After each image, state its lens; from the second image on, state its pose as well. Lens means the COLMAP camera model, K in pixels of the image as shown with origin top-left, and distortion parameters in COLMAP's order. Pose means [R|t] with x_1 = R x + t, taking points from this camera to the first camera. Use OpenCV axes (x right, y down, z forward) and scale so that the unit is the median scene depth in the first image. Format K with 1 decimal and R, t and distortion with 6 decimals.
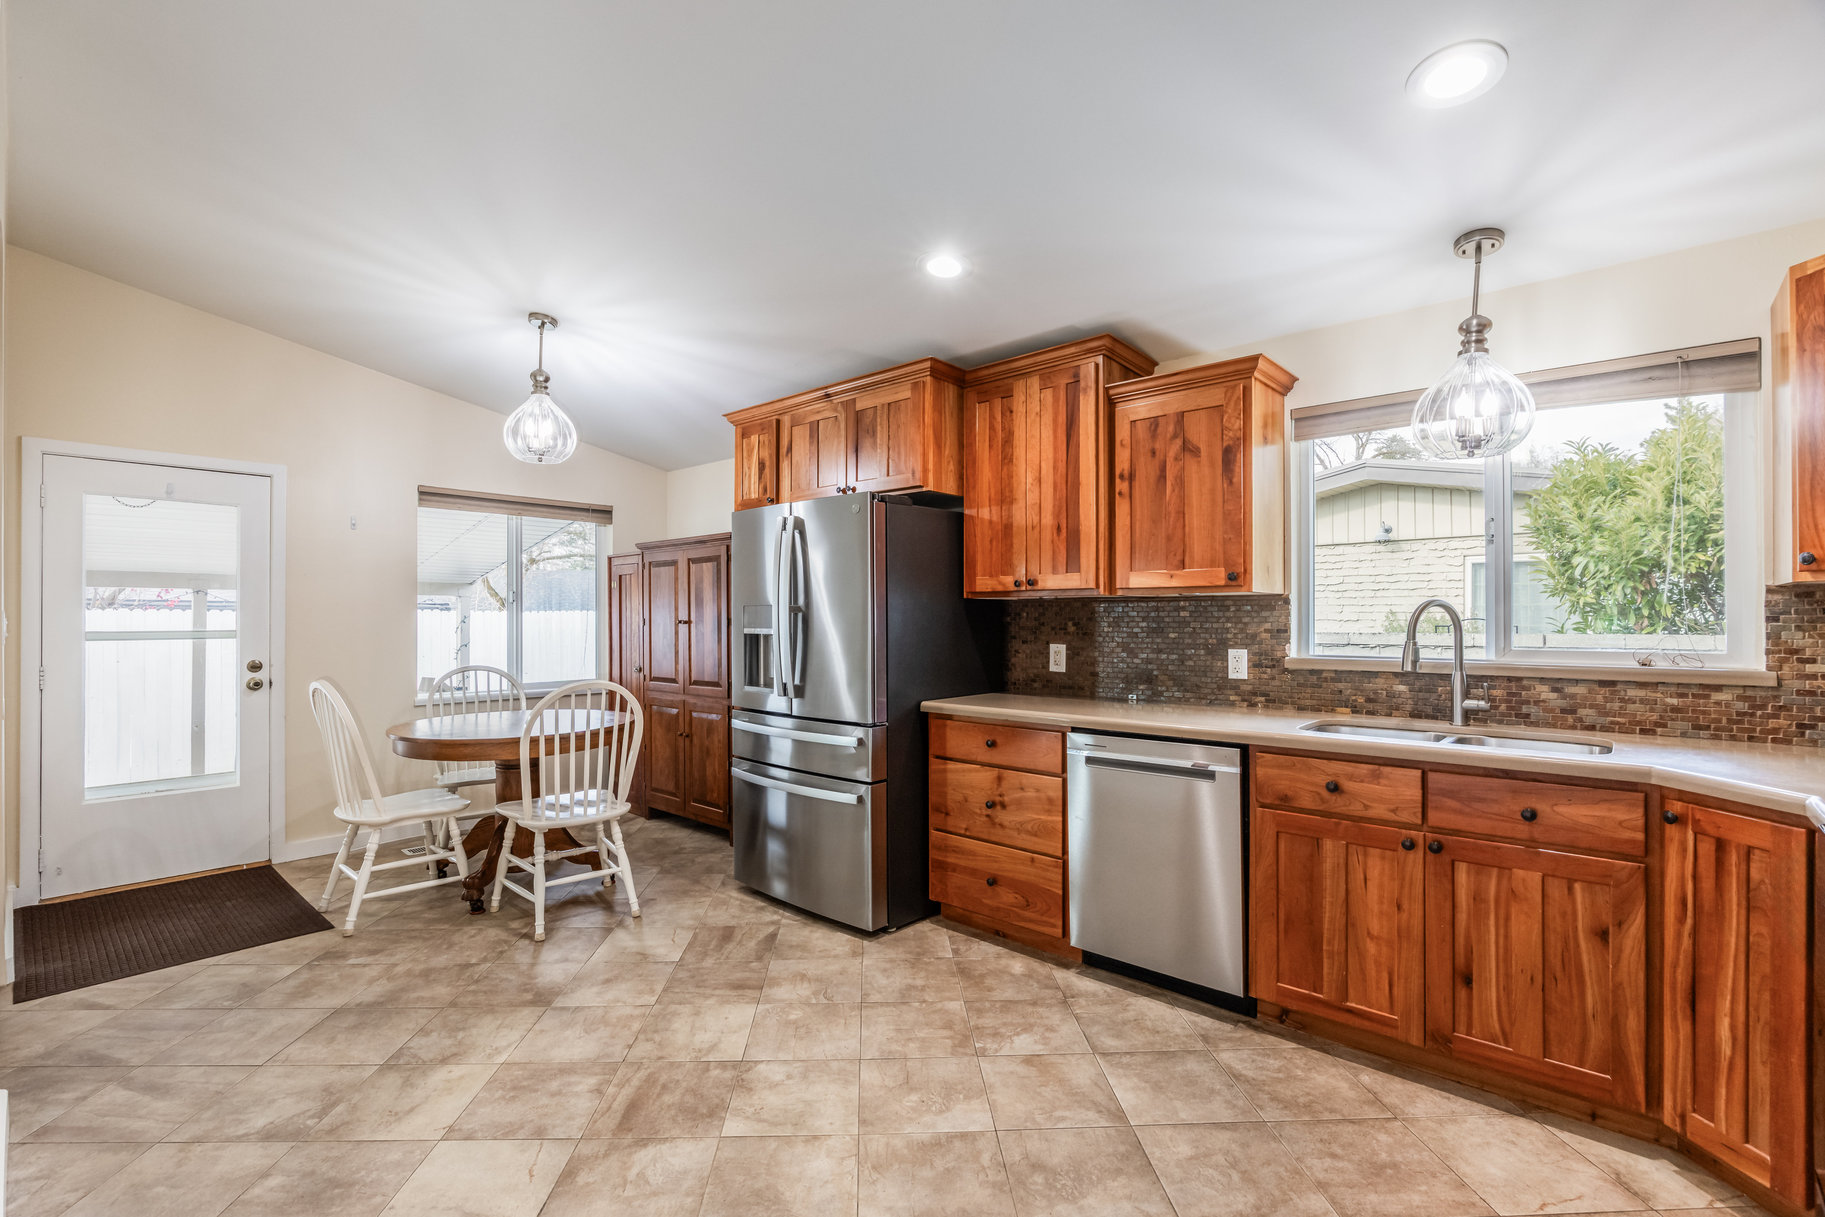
lens RADIAL K [[820.1, 0, 833.1], [0, 820.1, 610.2], [0, 0, 1]] dist [-0.010094, 0.000405]
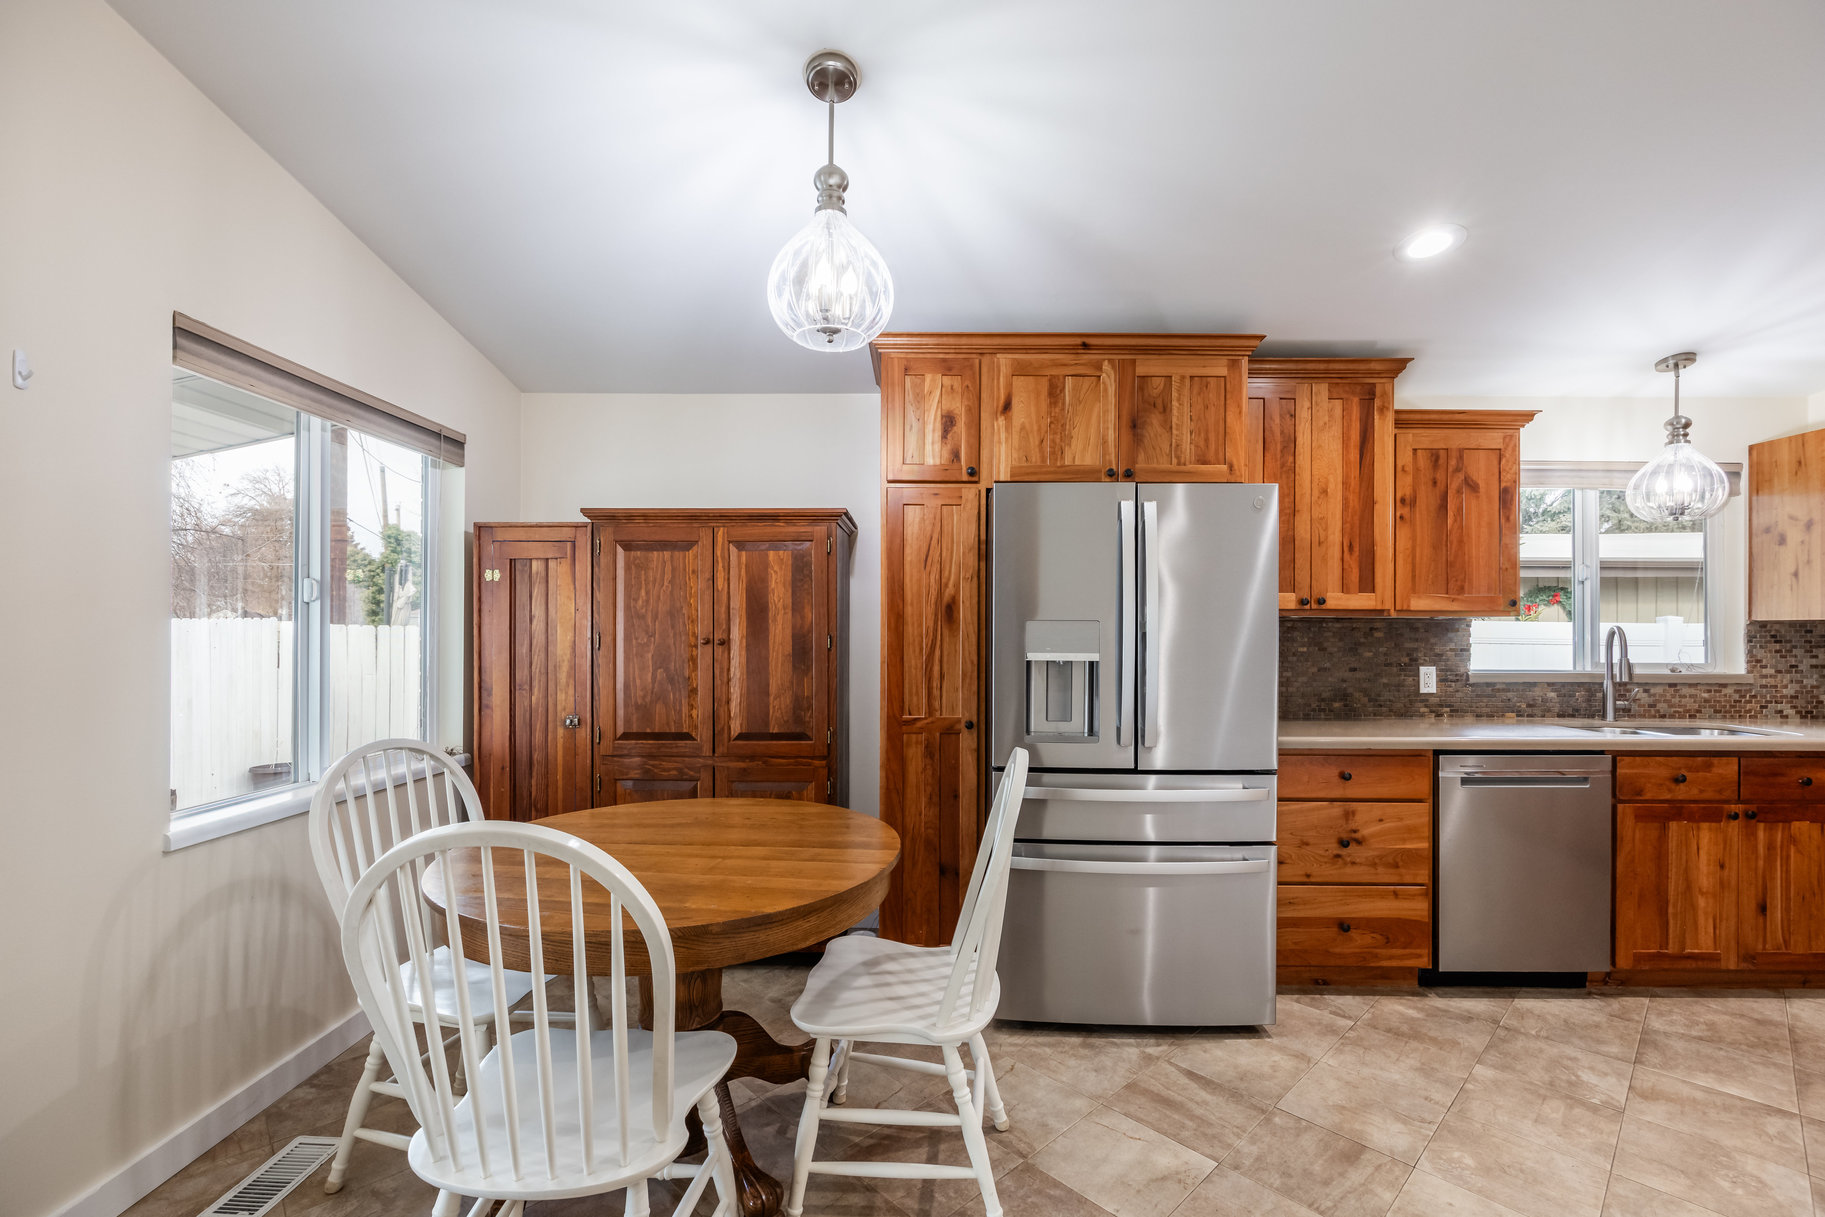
lens RADIAL K [[838.5, 0, 910.0], [0, 838.5, 627.2], [0, 0, 1]] dist [0.000787, -0.000669]
pose [[0.713376, 0.007677, 0.700739, -0.894898], [-0.011754, 0.999930, 0.001011, 0.001122], [-0.700683, -0.008958, 0.713417, 0.742327]]
